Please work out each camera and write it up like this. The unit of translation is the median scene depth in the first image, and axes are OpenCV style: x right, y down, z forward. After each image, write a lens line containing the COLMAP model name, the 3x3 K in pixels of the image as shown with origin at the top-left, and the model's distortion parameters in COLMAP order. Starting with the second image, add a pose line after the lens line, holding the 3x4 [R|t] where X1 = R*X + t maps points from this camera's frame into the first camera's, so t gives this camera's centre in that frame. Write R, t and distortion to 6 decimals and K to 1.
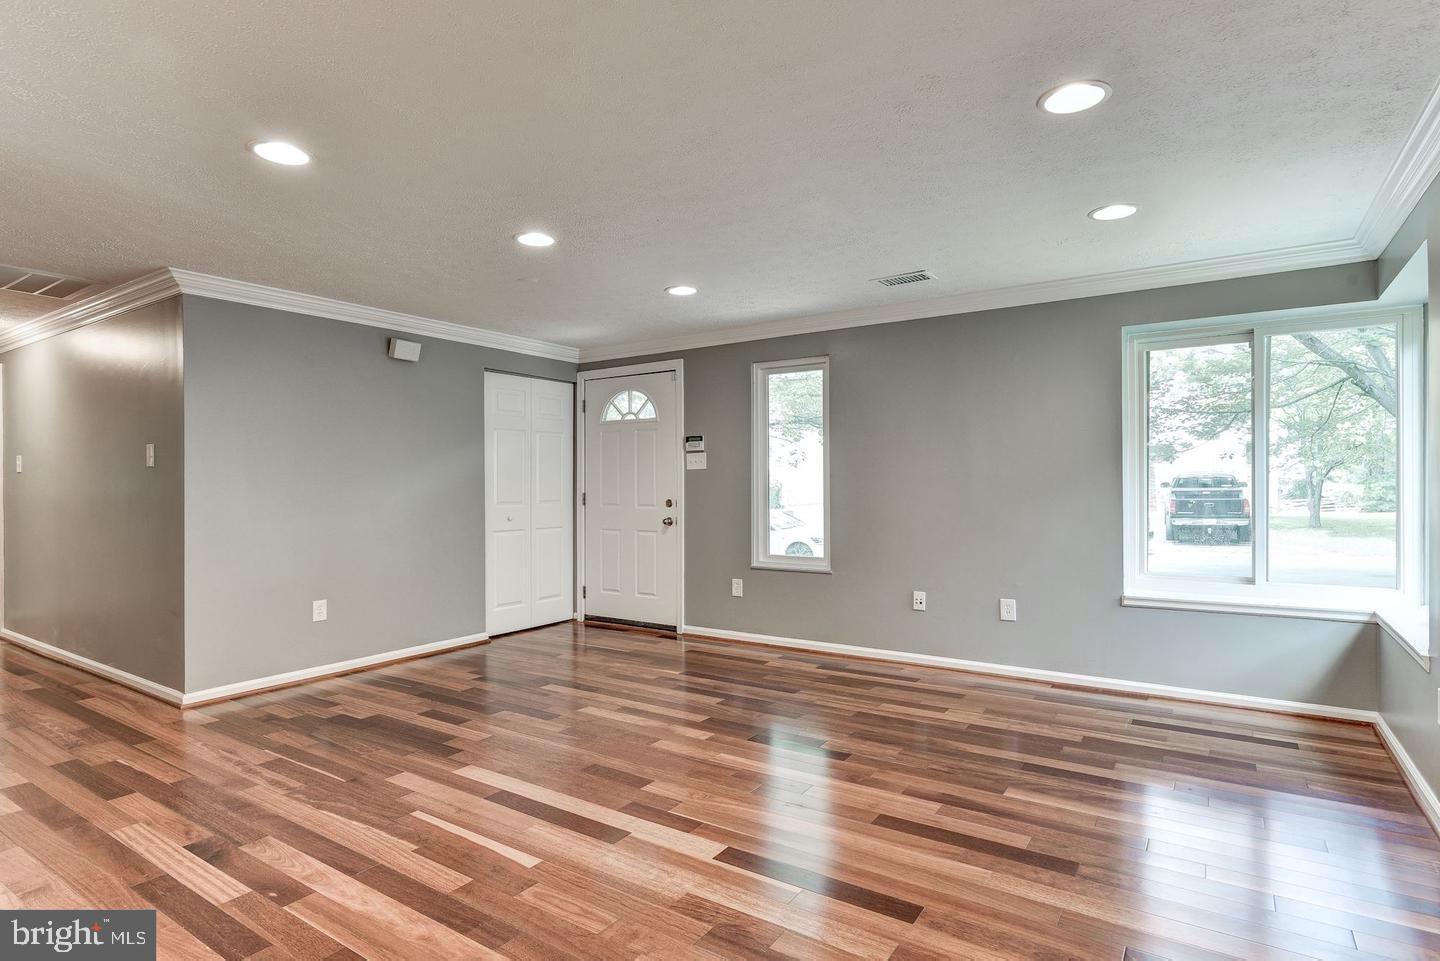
lens RADIAL K [[703.9, 0, 802.9], [0, 703.9, 483.7], [0, 0, 1]] dist [-0.011939, -0.004115]
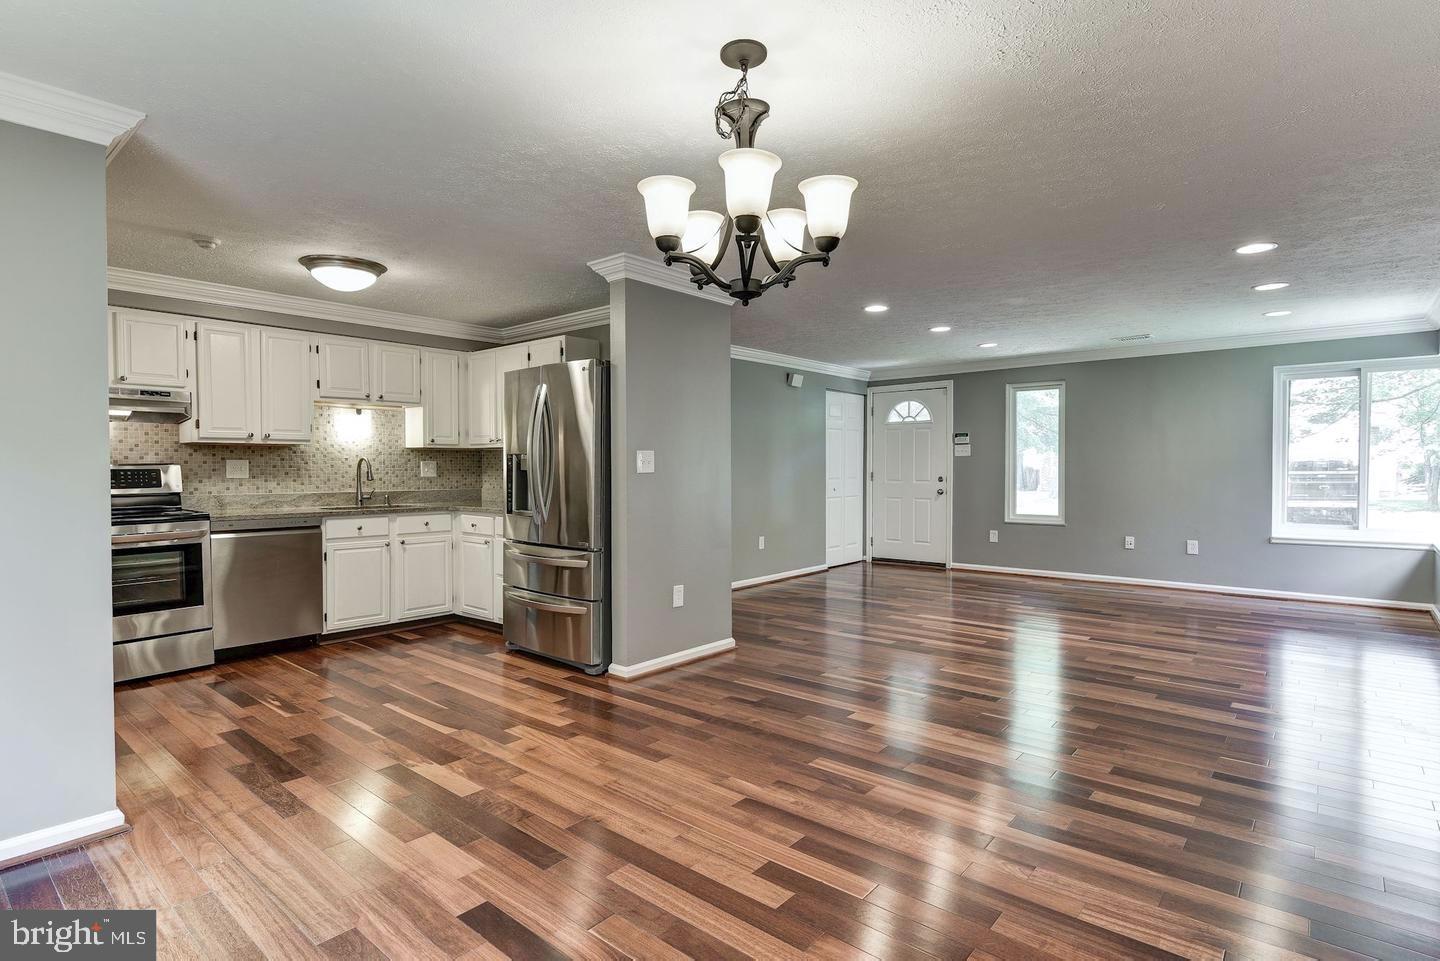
lens RADIAL K [[703.9, 0, 846.2], [0, 703.9, 485.5], [0, 0, 1]] dist [-0.011939, -0.004115]
pose [[0.997258, 0.002994, -0.073944, -0.281805], [-0.001033, 0.999647, 0.026541, 0.002493], [0.073998, -0.026392, 0.996909, -0.472137]]
